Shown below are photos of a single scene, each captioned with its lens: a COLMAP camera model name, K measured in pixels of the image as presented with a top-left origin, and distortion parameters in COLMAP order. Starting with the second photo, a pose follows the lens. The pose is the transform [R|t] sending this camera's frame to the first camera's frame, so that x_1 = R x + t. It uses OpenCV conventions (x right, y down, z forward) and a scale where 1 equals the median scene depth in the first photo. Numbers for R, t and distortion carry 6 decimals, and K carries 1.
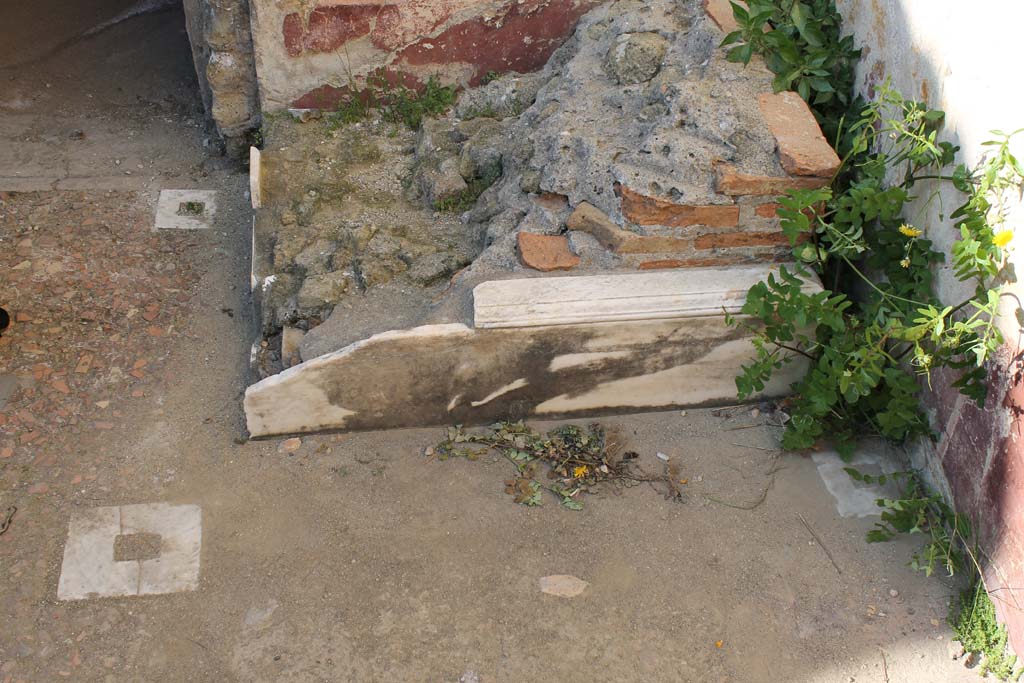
lens RADIAL K [[1135.7, 0, 513.2], [0, 1135.7, 342.5], [0, 0, 1]] dist [-0.073149, 0.000000]
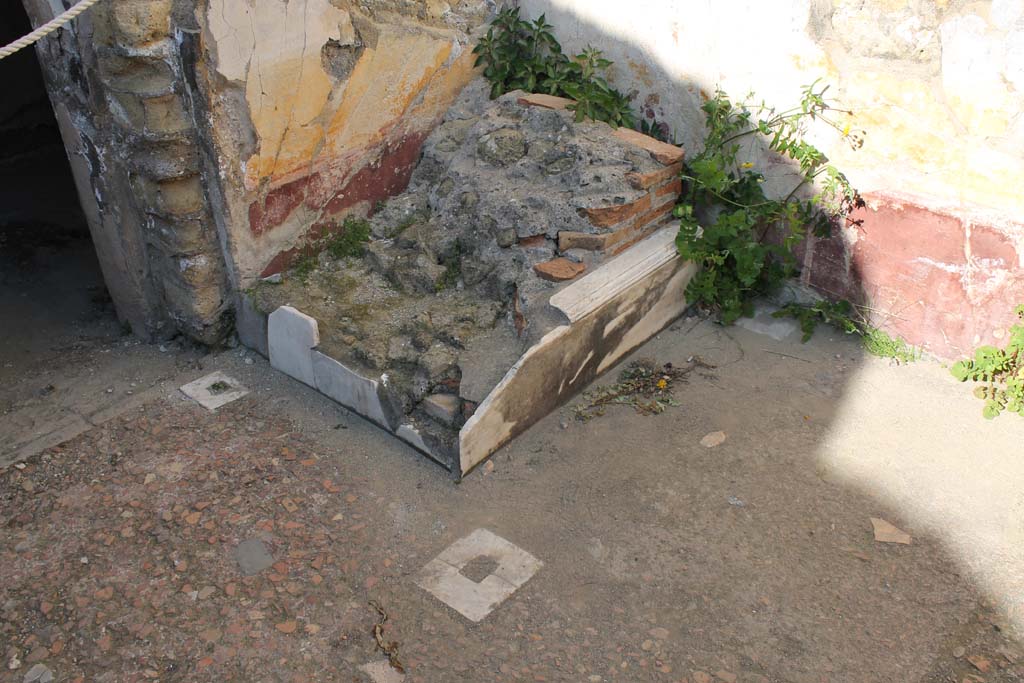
lens RADIAL K [[978.2, 0, 510.9], [0, 978.2, 342.5], [0, 0, 1]] dist [-0.103354, 0.000000]
pose [[0.747018, -0.394688, 0.534964, -0.719321], [0.461748, 0.886959, 0.009604, -0.036630], [-0.478281, 0.239844, 0.844821, -0.014779]]
